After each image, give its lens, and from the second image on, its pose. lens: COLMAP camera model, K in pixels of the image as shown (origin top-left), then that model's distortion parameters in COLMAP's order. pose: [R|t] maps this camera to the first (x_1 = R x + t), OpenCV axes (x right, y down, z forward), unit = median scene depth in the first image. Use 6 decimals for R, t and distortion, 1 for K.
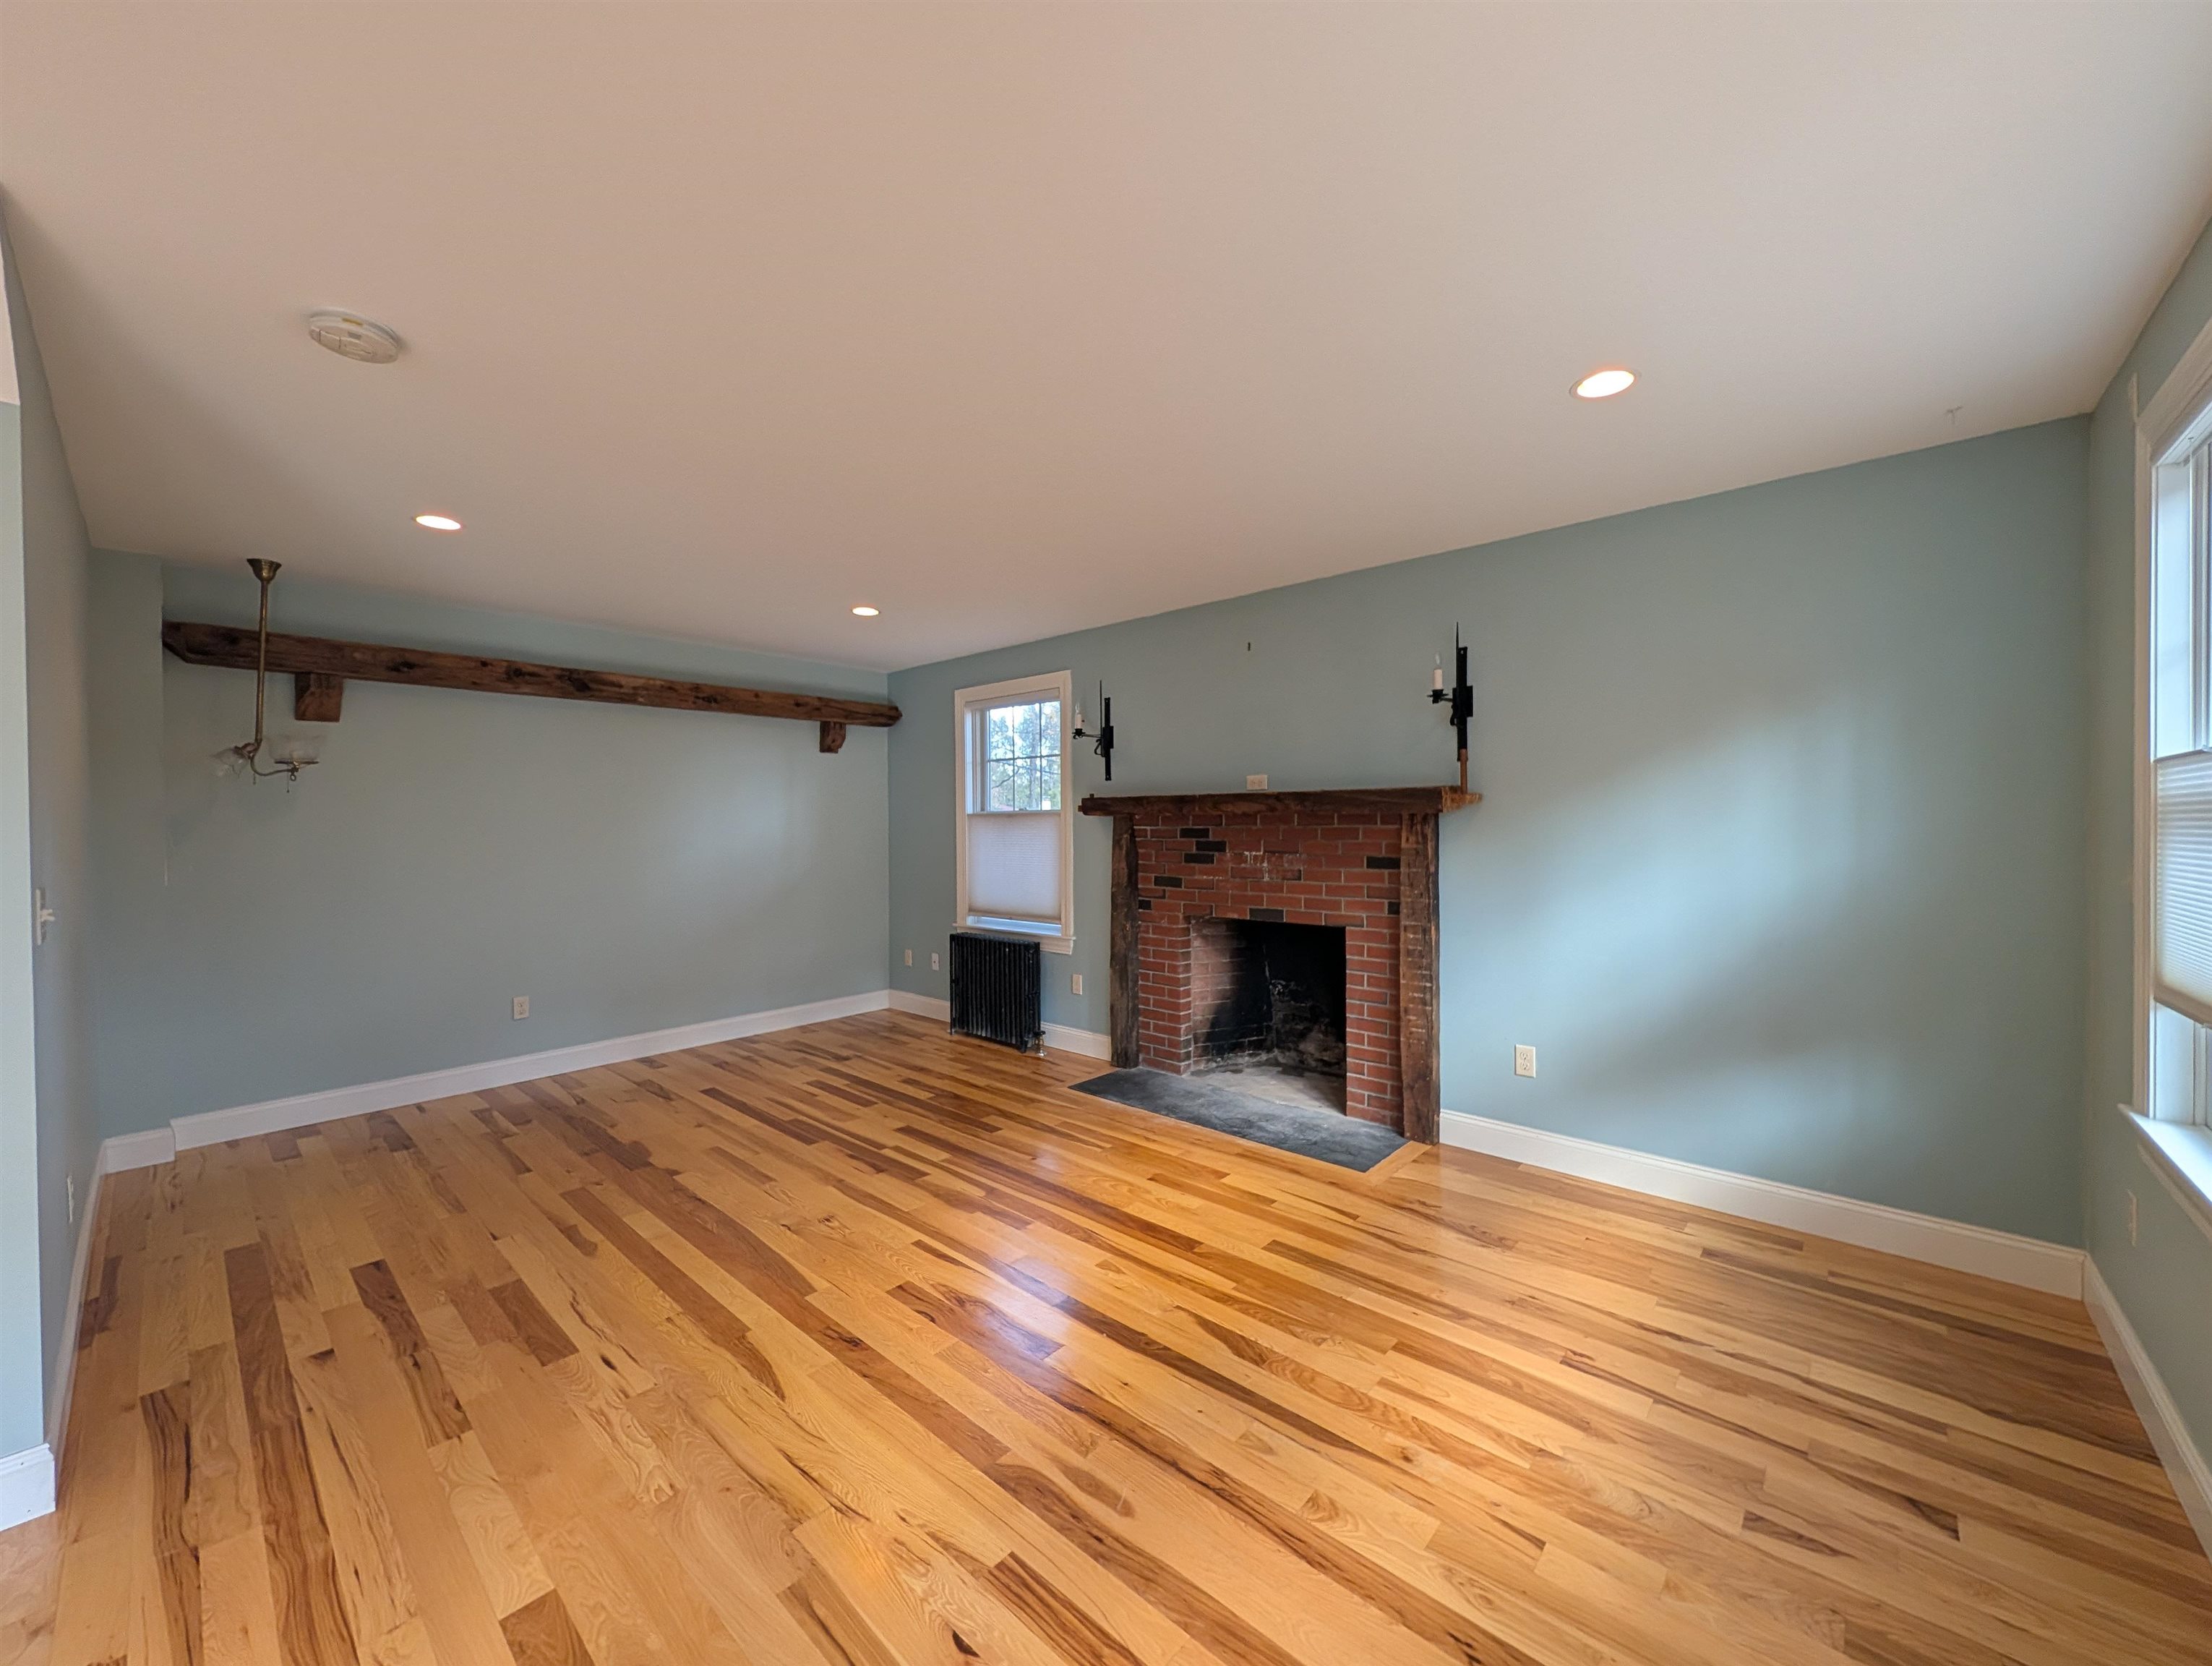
lens RADIAL K [[850.0, 0, 1103.9], [0, 850.0, 837.5], [0, 0, 1]] dist [0.001846, -0.000838]
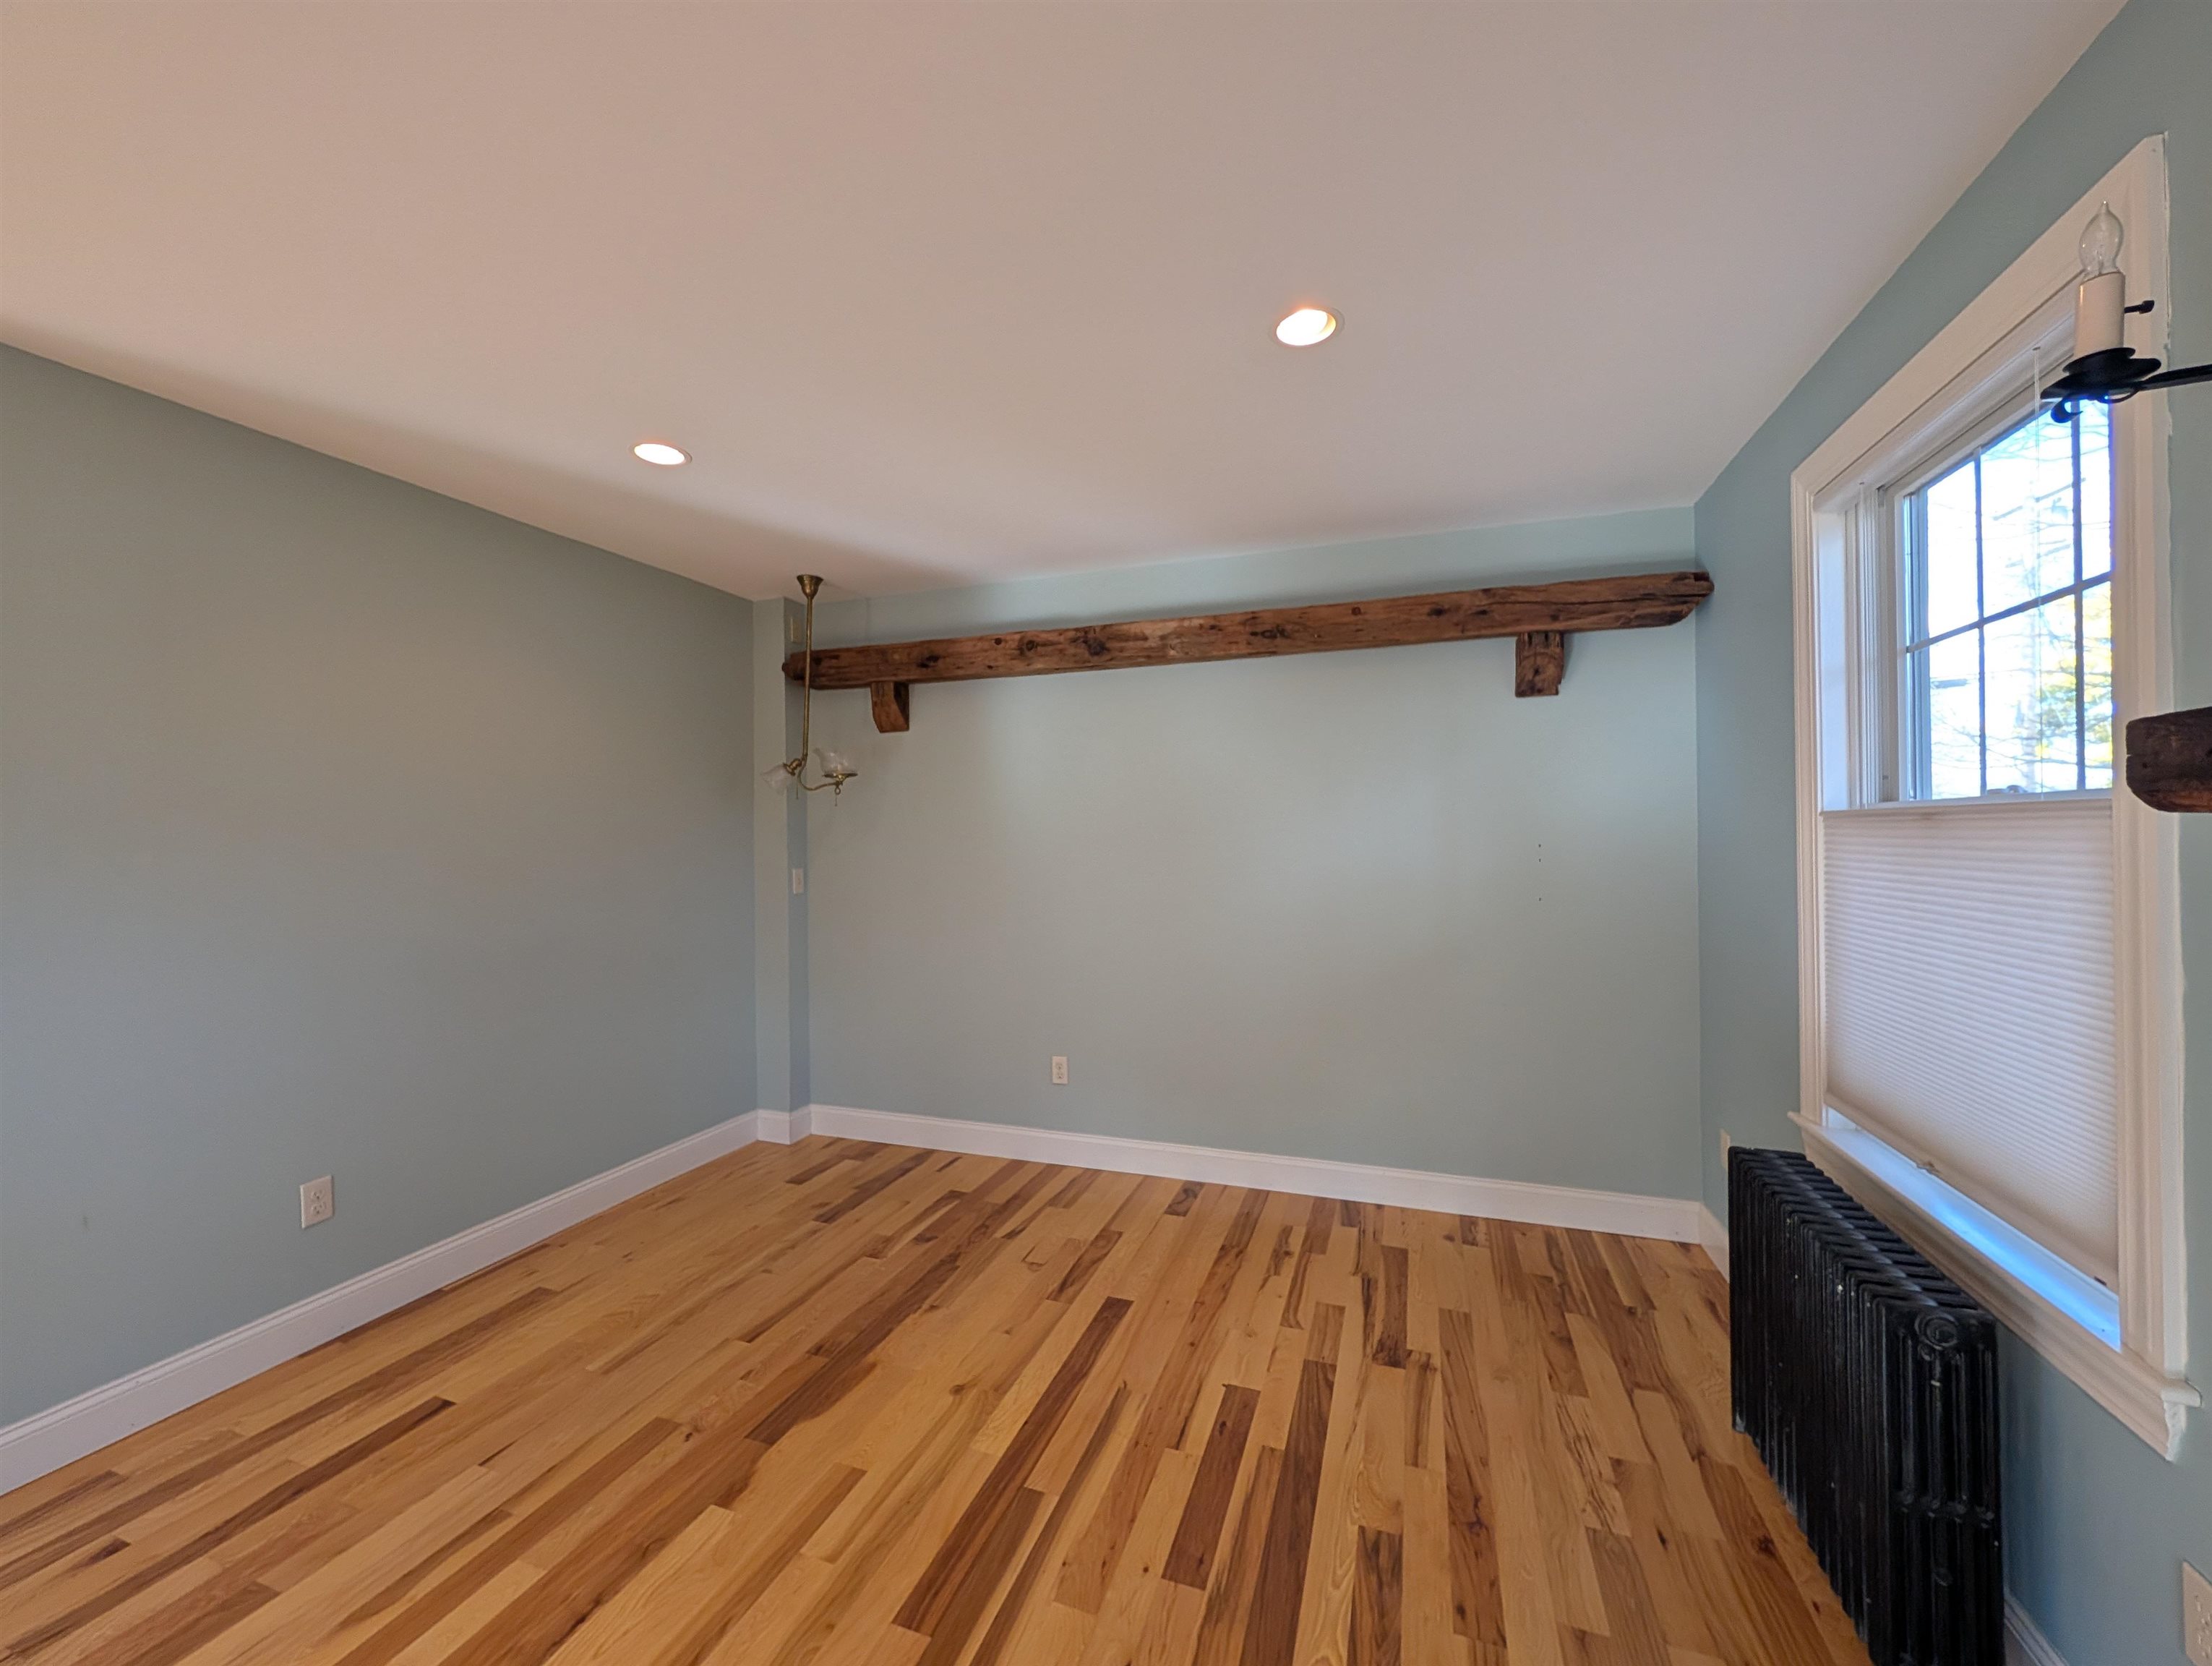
lens RADIAL K [[850.0, 0, 1116.7], [0, 850.0, 828.9], [0, 0, 1]] dist [0.001846, -0.000838]
pose [[0.382483, -0.000930, -0.923962, 0.065297], [-0.010168, 0.999935, -0.005216, -0.020696], [0.923907, 0.011390, 0.382448, 0.768009]]
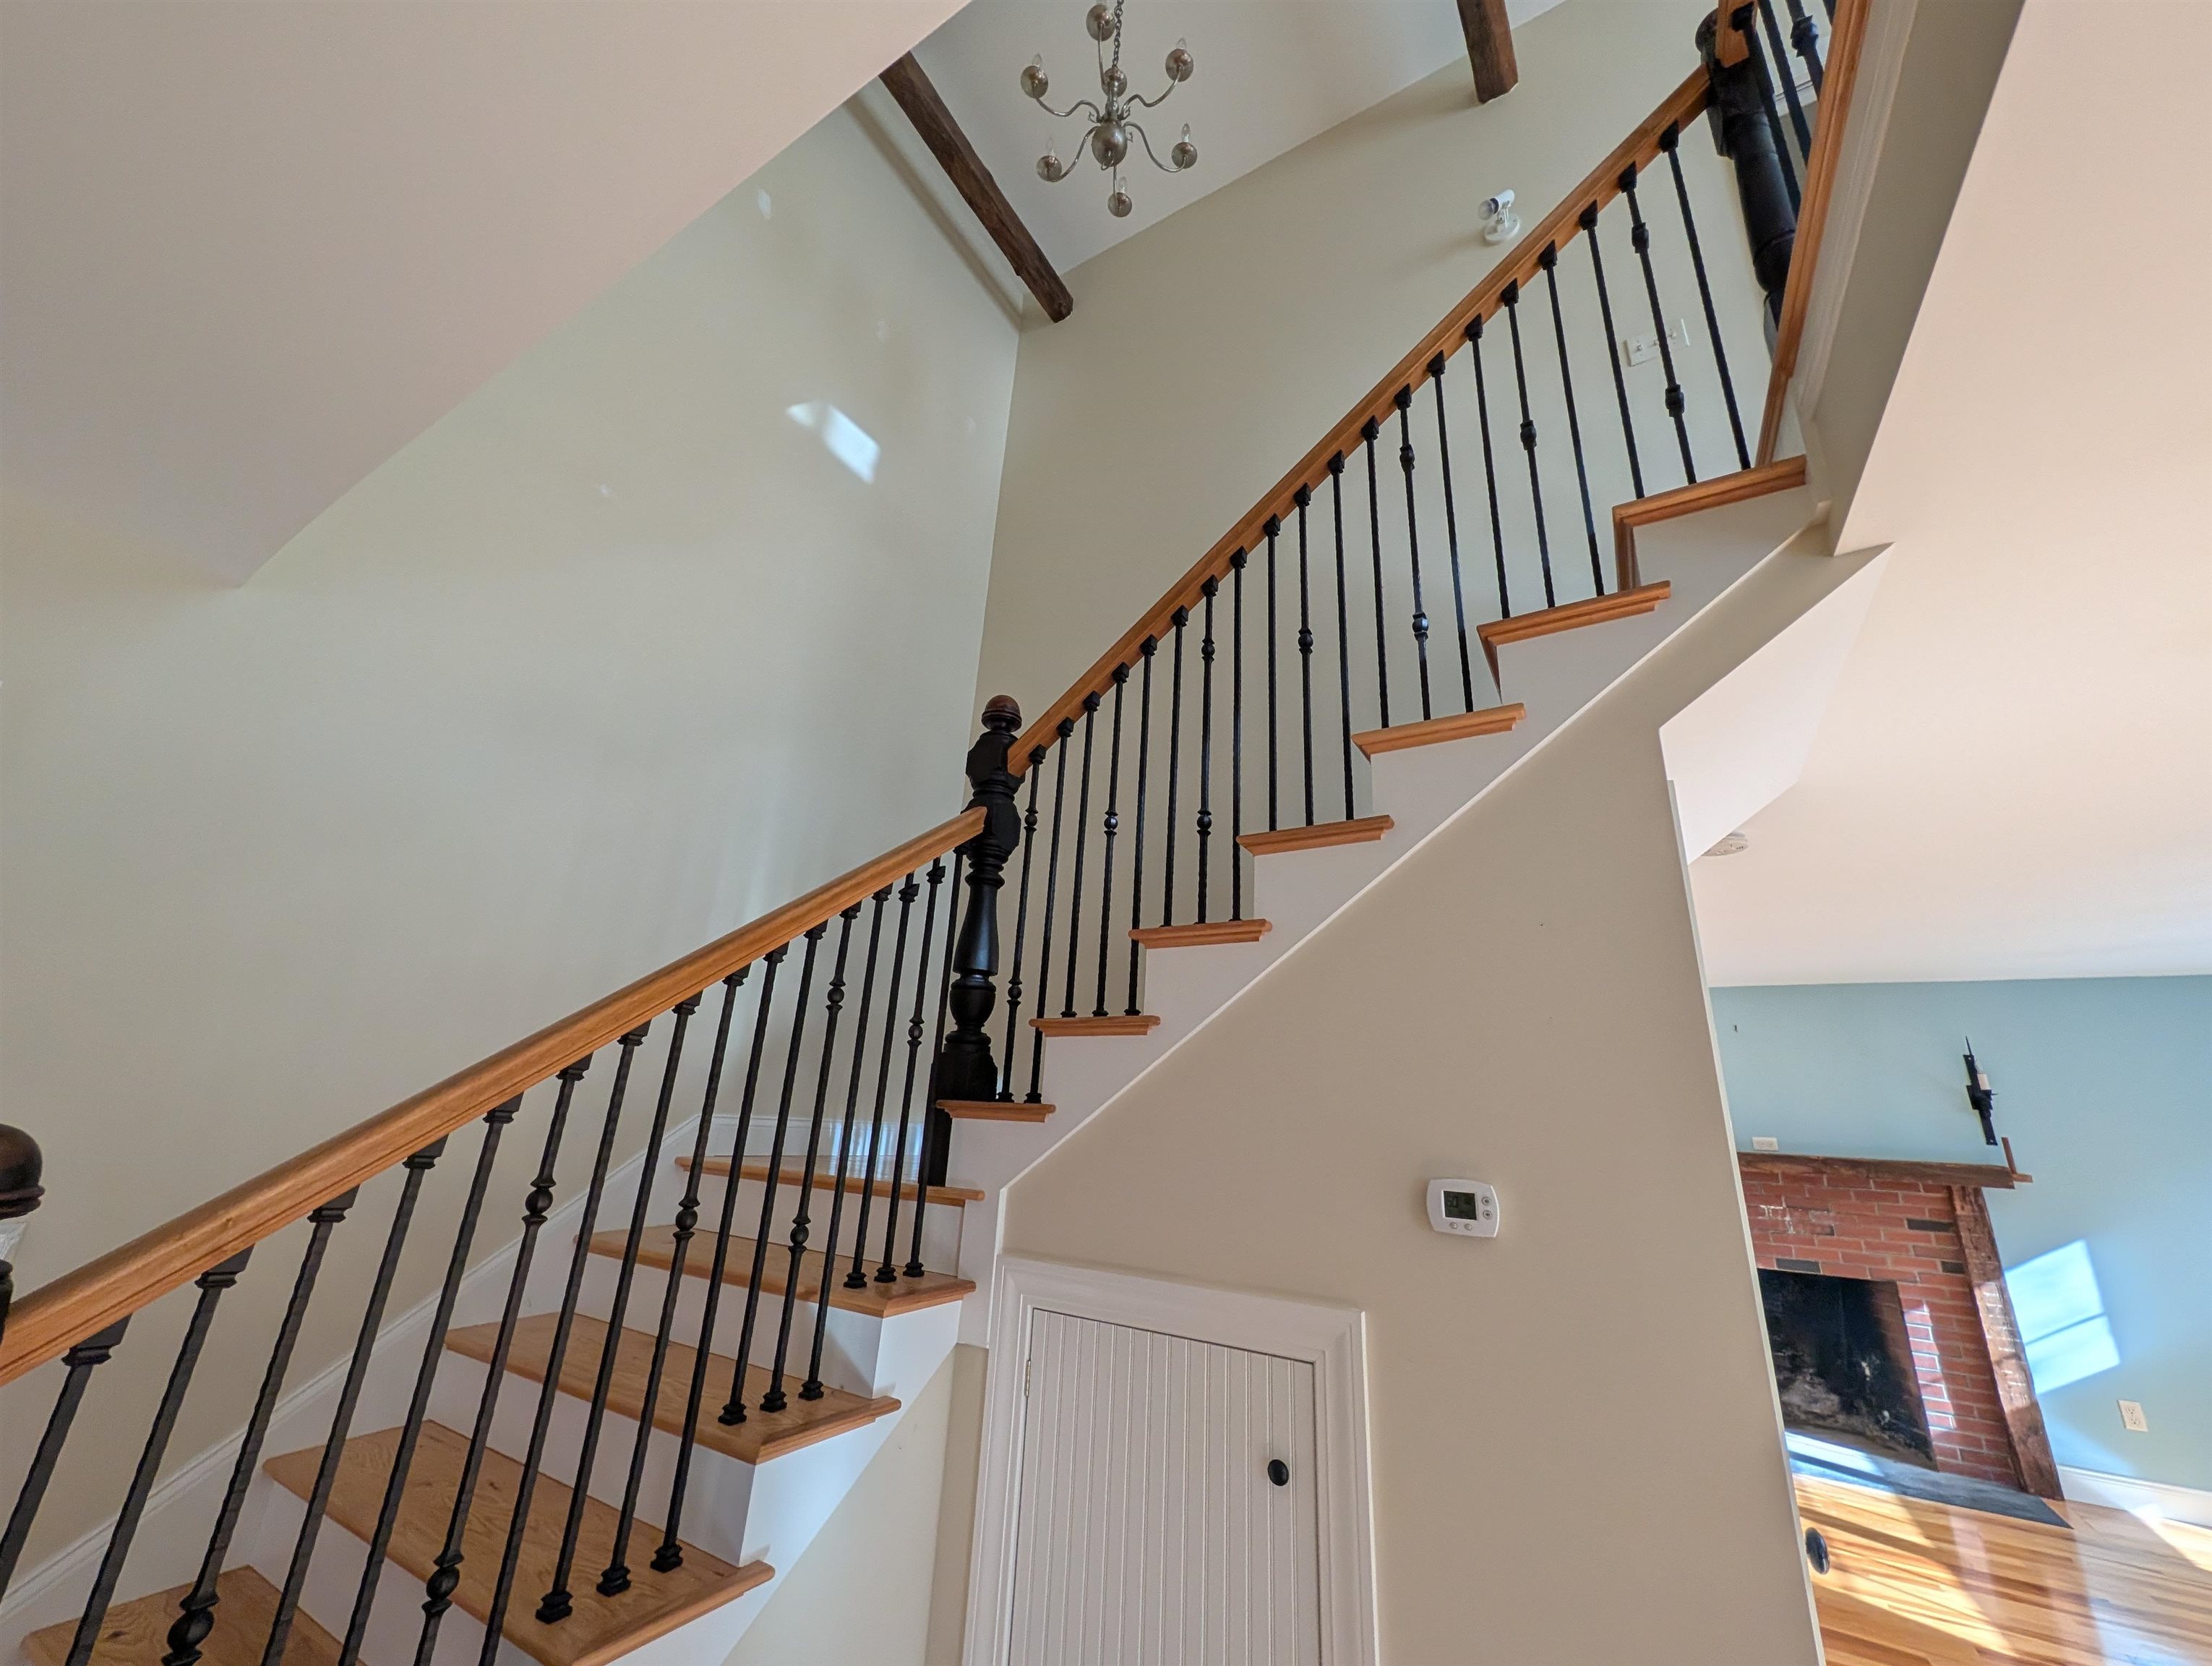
lens RADIAL K [[850.0, 0, 1107.9], [0, 850.0, 831.8], [0, 0, 1]] dist [0.001846, -0.000838]
pose [[0.978273, 0.119684, 0.169286, -0.935603], [-0.056846, 0.940096, -0.336137, -0.020849], [-0.199375, 0.319210, 0.926474, -0.071491]]
